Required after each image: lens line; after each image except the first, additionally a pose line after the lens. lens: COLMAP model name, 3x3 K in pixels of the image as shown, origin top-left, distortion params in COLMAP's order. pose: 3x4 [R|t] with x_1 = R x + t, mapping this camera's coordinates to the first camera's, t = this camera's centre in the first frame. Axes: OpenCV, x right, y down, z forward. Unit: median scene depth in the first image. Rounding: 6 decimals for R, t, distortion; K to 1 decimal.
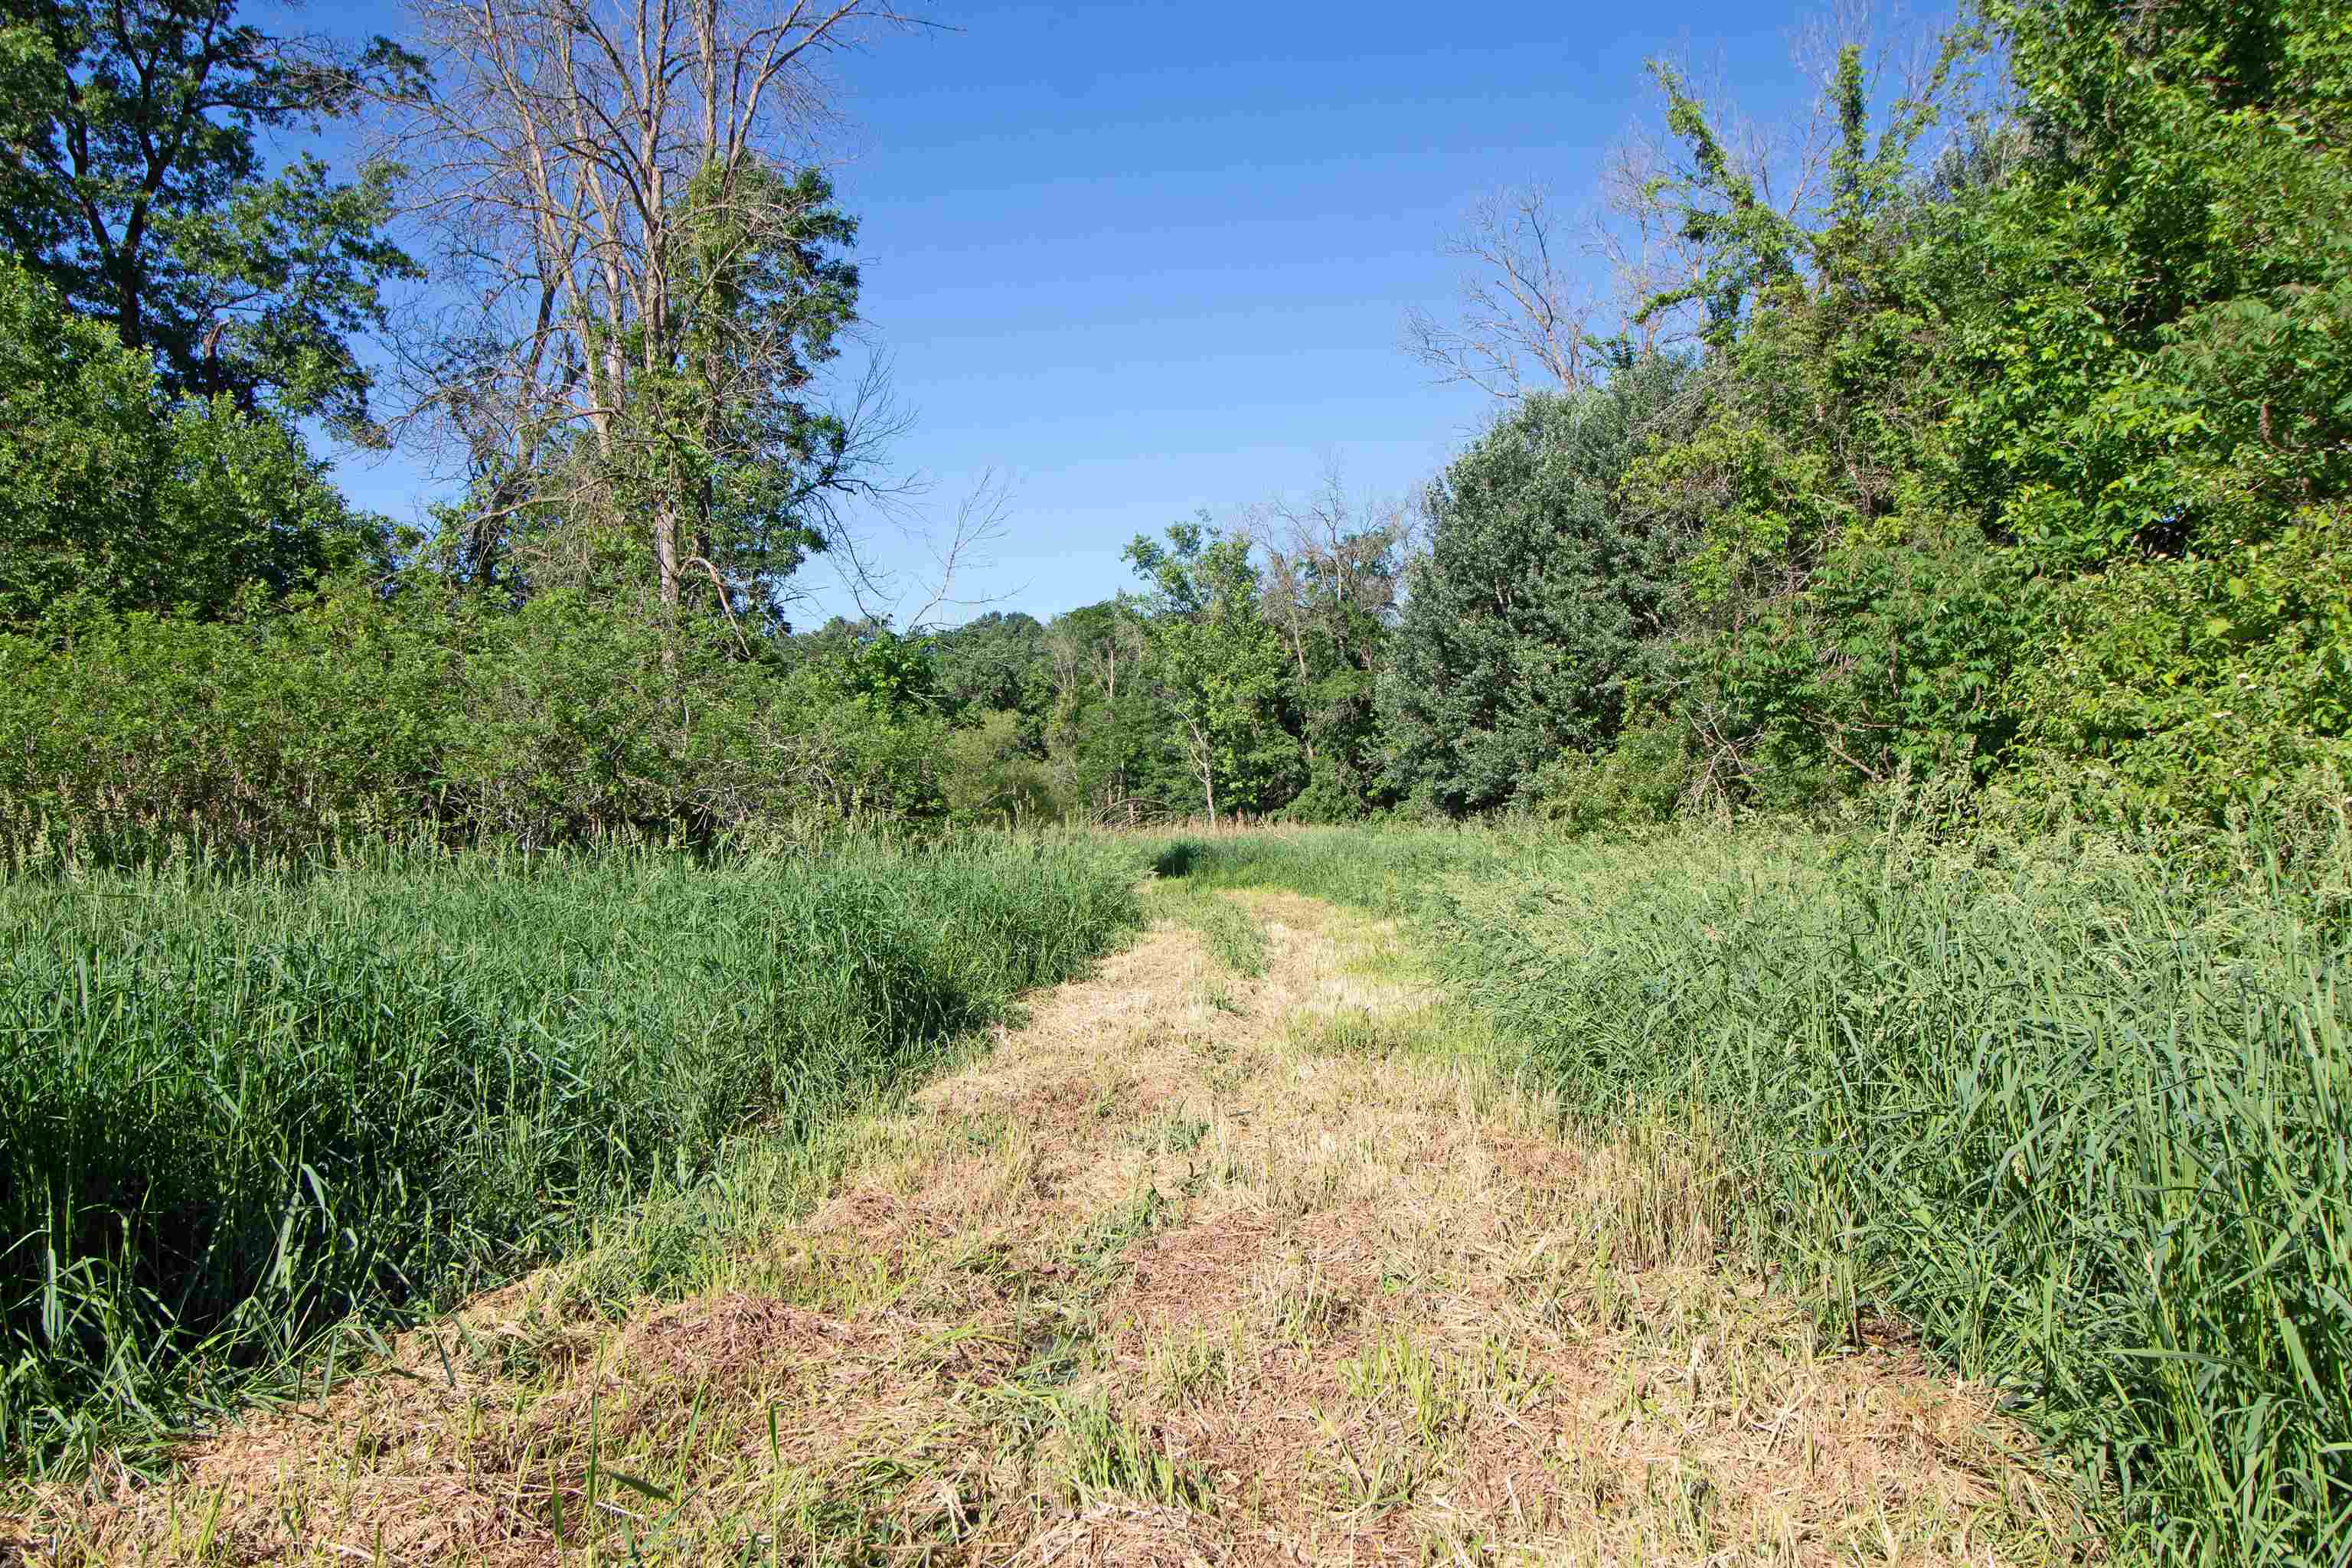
lens RADIAL K [[1691.3, 0, 1175.3], [0, 1691.3, 786.4], [0, 0, 1]] dist [0.007881, -0.003370]
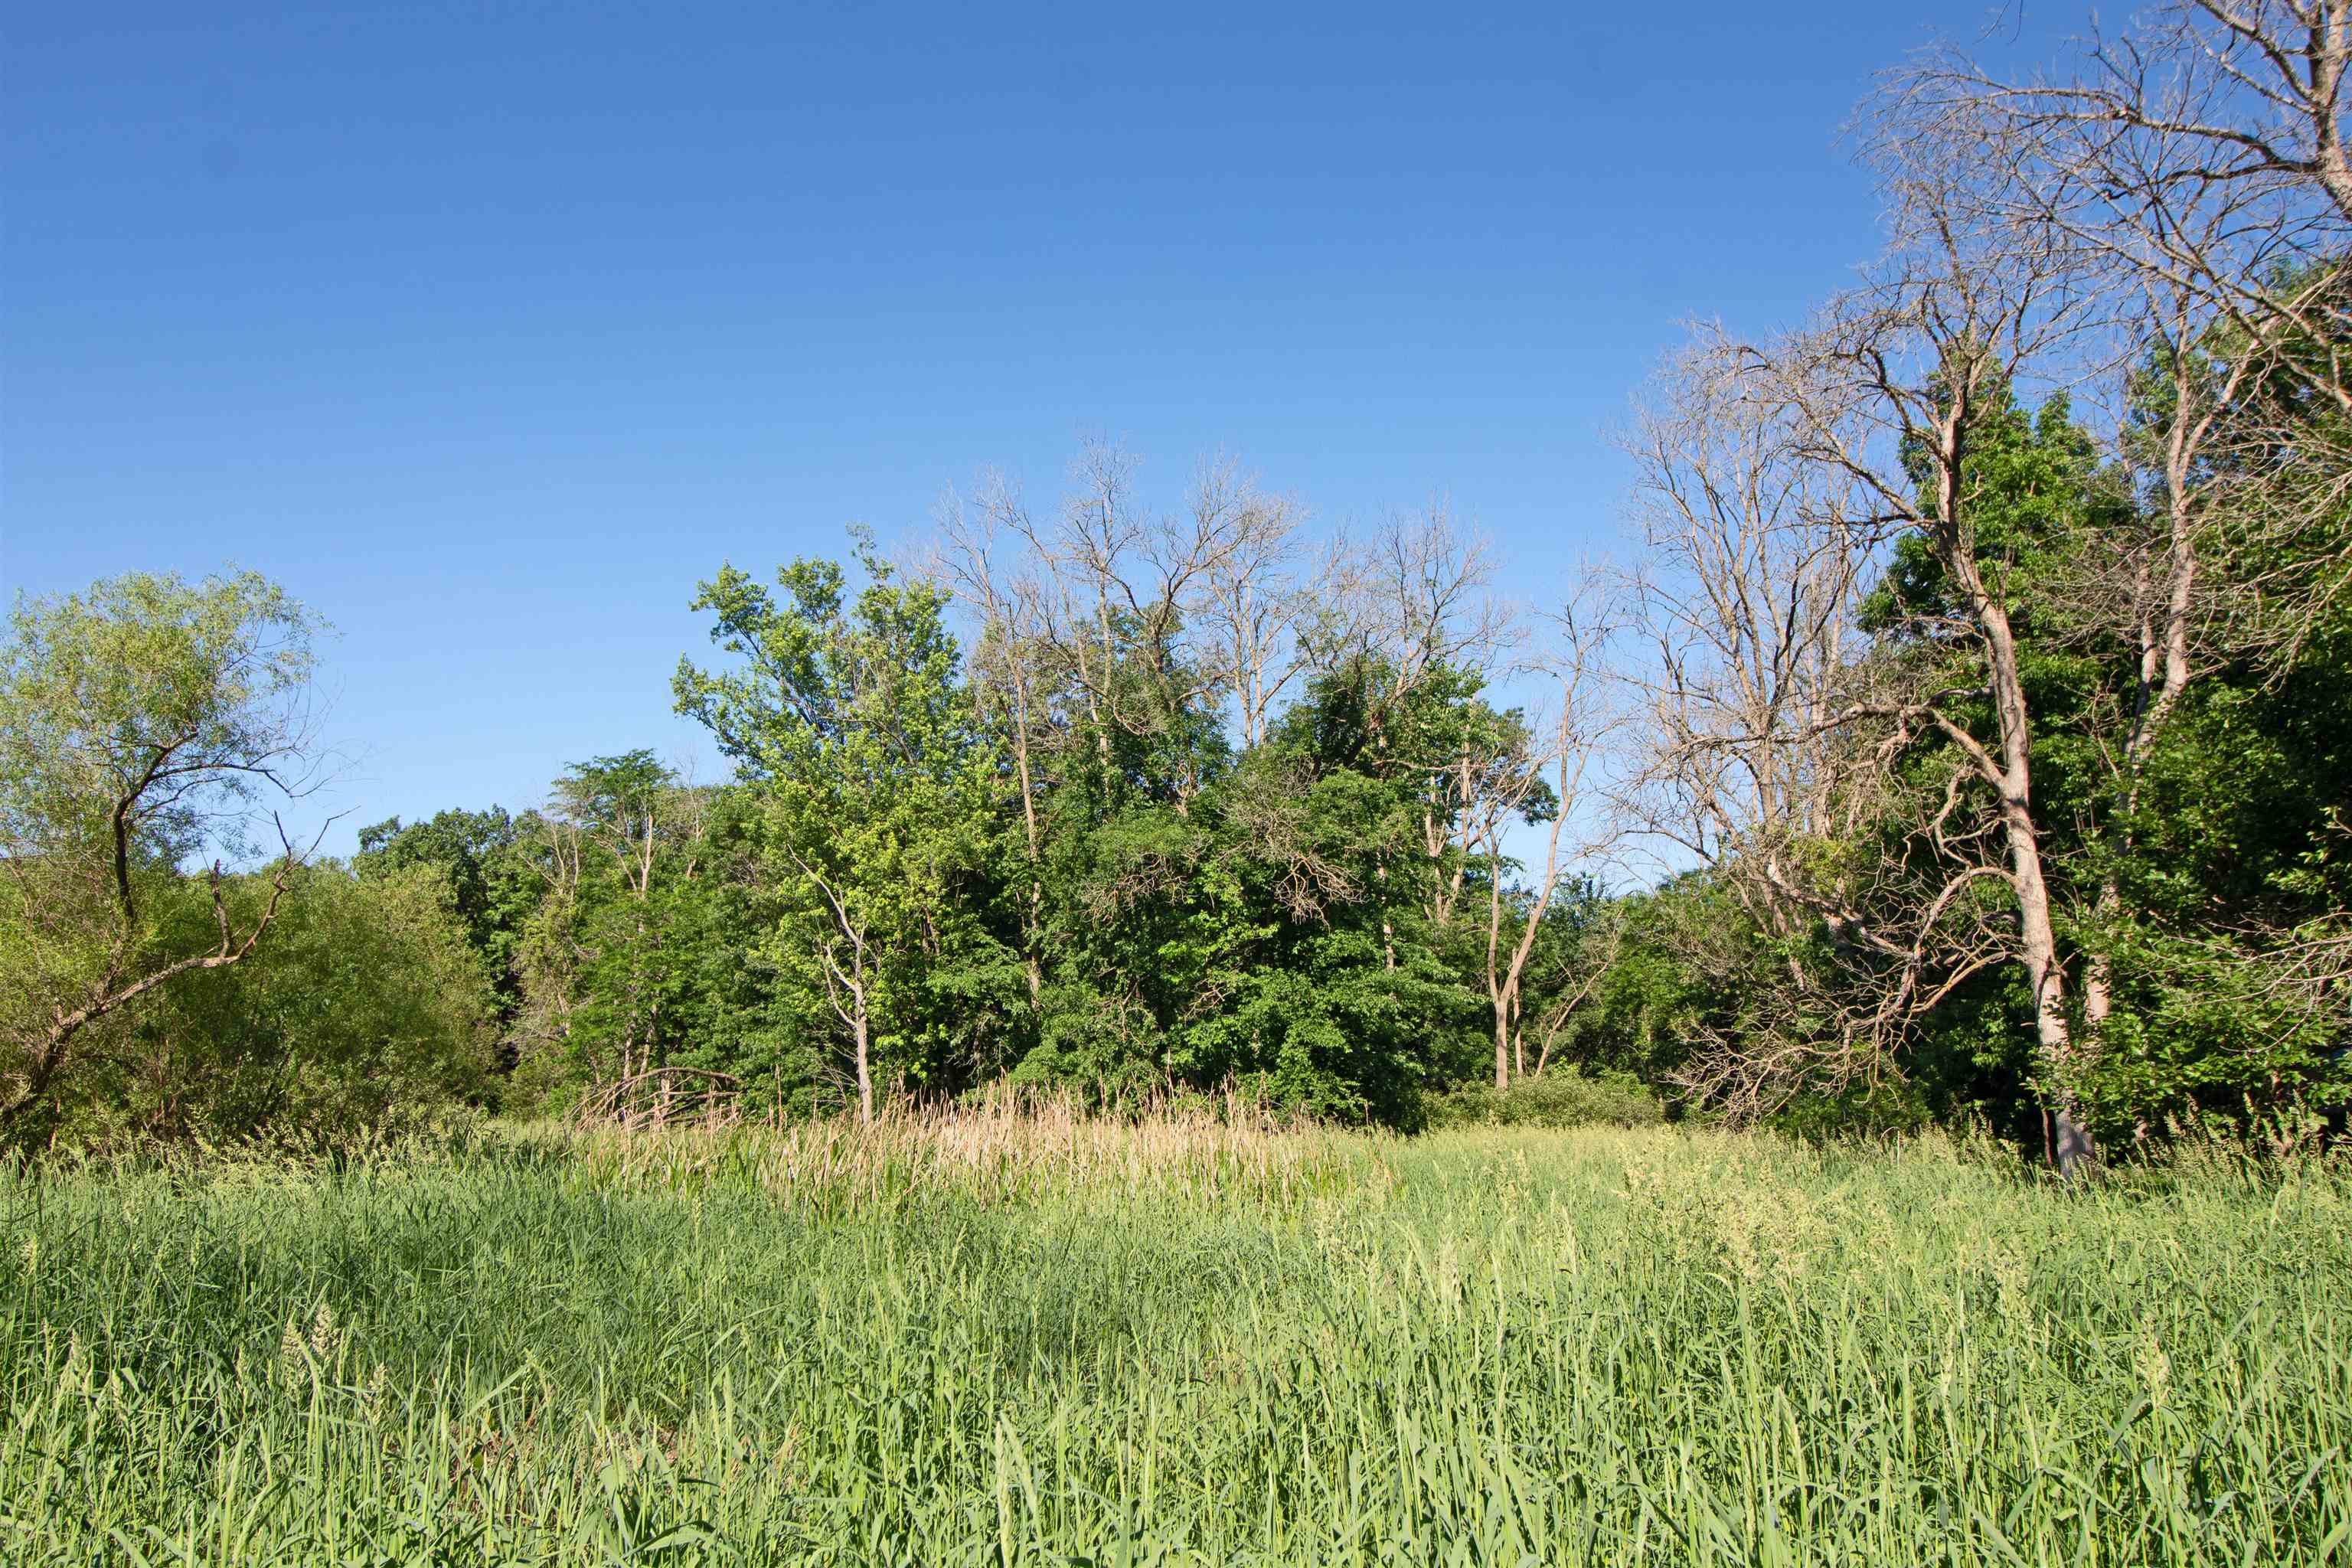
lens RADIAL K [[1691.3, 0, 1176.2], [0, 1691.3, 777.2], [0, 0, 1]] dist [0.007881, -0.003370]
pose [[0.960561, 0.073146, 0.268276, -0.024994], [-0.022597, 0.982125, -0.186869, 0.015032], [-0.277149, 0.173437, 0.945044, 0.466041]]
